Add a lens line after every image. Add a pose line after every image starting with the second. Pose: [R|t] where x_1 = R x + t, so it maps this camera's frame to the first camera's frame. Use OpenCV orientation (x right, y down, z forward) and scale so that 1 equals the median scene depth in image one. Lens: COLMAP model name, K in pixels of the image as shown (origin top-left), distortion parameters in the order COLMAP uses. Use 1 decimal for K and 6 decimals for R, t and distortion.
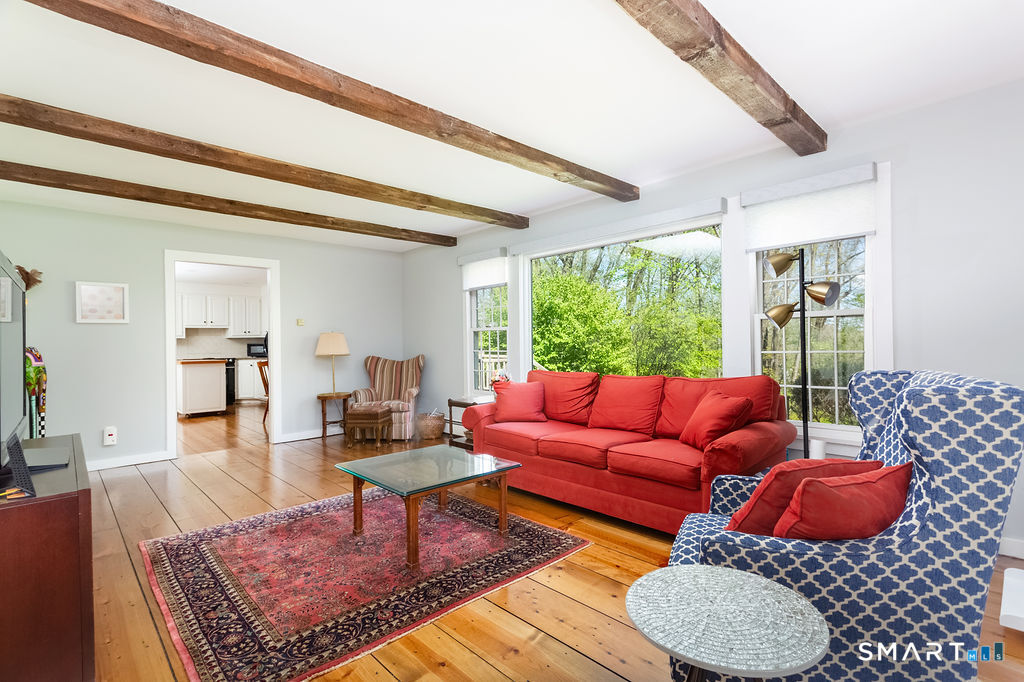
lens RADIAL K [[483.9, 0, 509.6], [0, 483.9, 339.0], [0, 0, 1]] dist [0.000707, 0.000181]
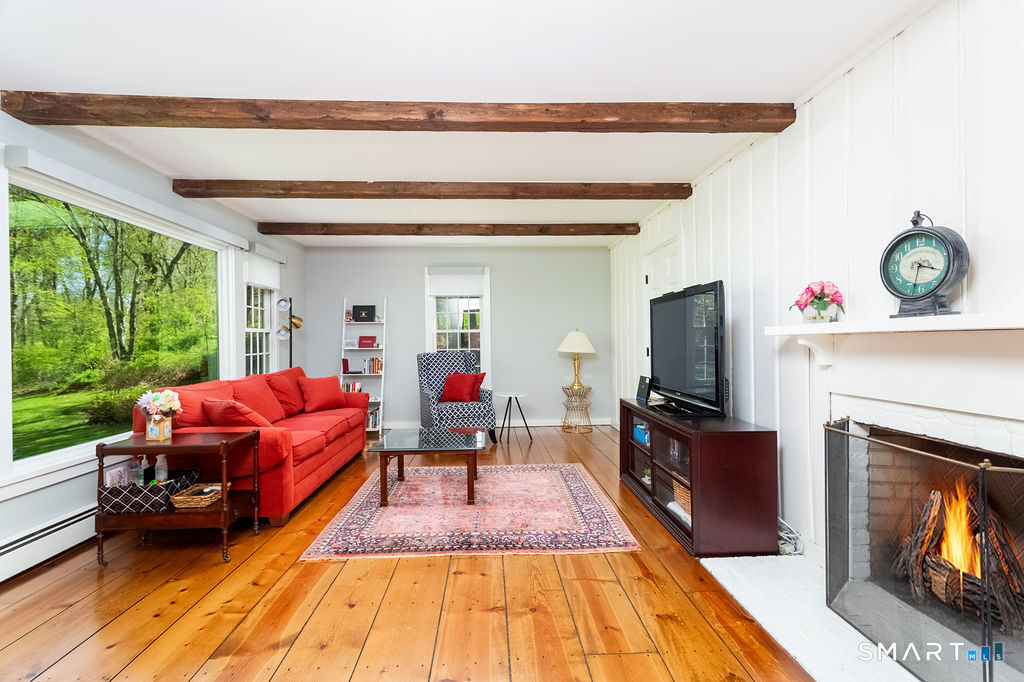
lens RADIAL K [[478.9, 0, 509.1], [0, 478.9, 342.1], [0, 0, 1]] dist [-0.013376, 0.010901]
pose [[-0.757360, 0.024933, 0.652522, -0.926160], [0.018550, 0.999689, -0.016668, 0.022363], [-0.652735, -0.000519, -0.757586, 1.462543]]
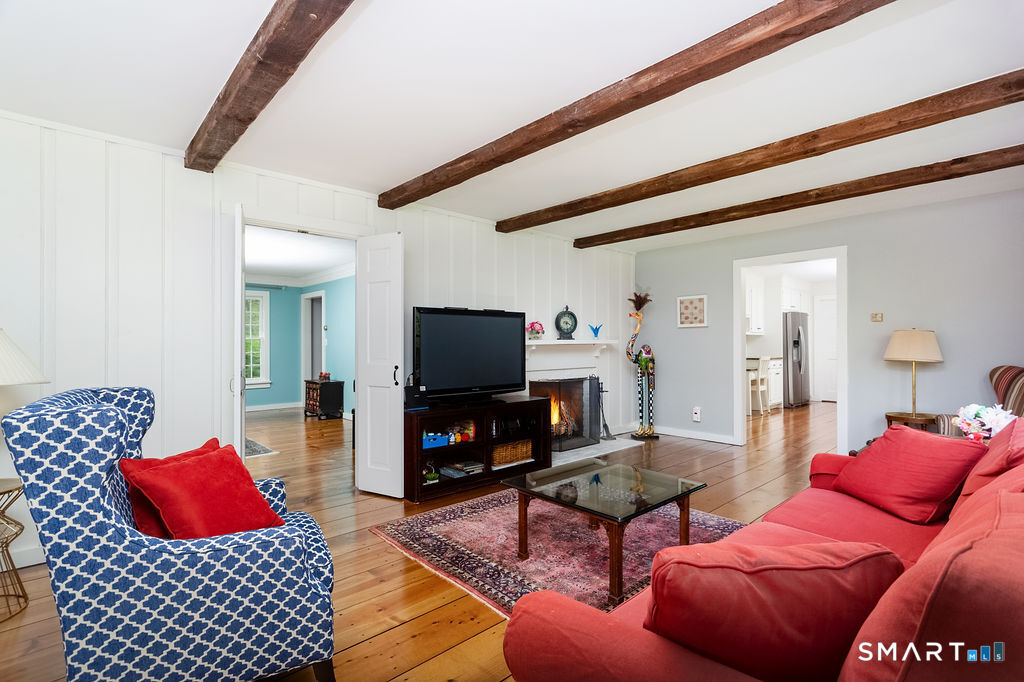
lens RADIAL K [[478.9, 0, 509.1], [0, 478.9, 342.1], [0, 0, 1]] dist [-0.013376, 0.010901]
pose [[-0.020471, 0.014009, -0.999692, 0.588213], [0.011500, 0.999839, 0.013775, -0.018659], [0.999724, -0.011214, -0.020629, 0.671027]]
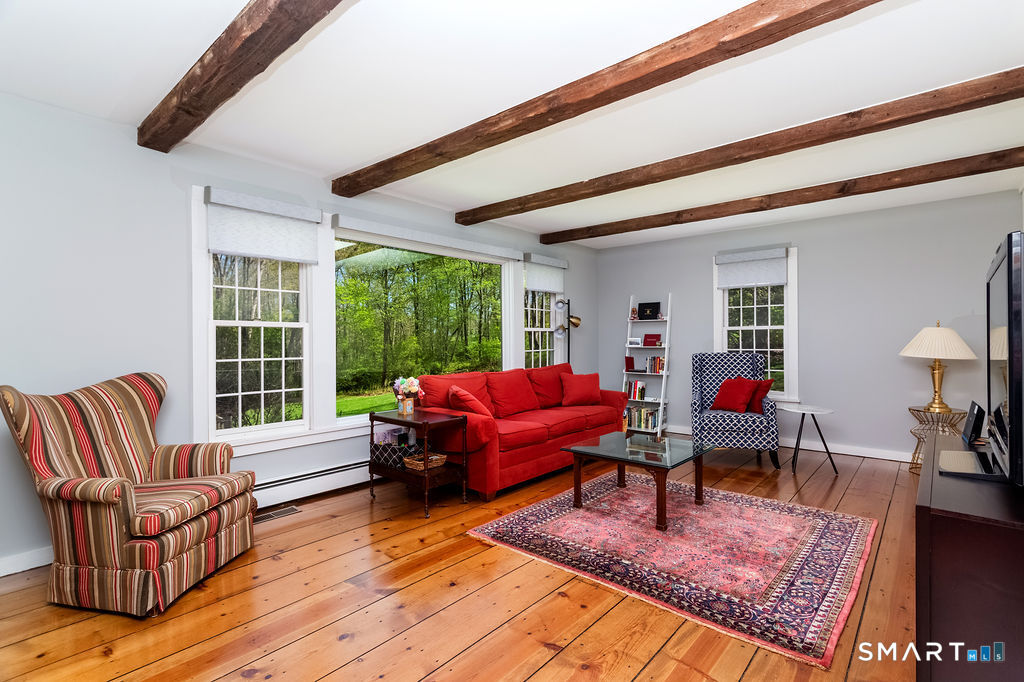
lens RADIAL K [[478.9, 0, 509.1], [0, 478.9, 342.1], [0, 0, 1]] dist [-0.013376, 0.010901]
pose [[-0.094693, 0.014774, 0.995397, -1.038123], [-0.002100, 0.999885, -0.015040, 0.016586], [-0.995504, -0.003514, -0.094651, 1.136554]]
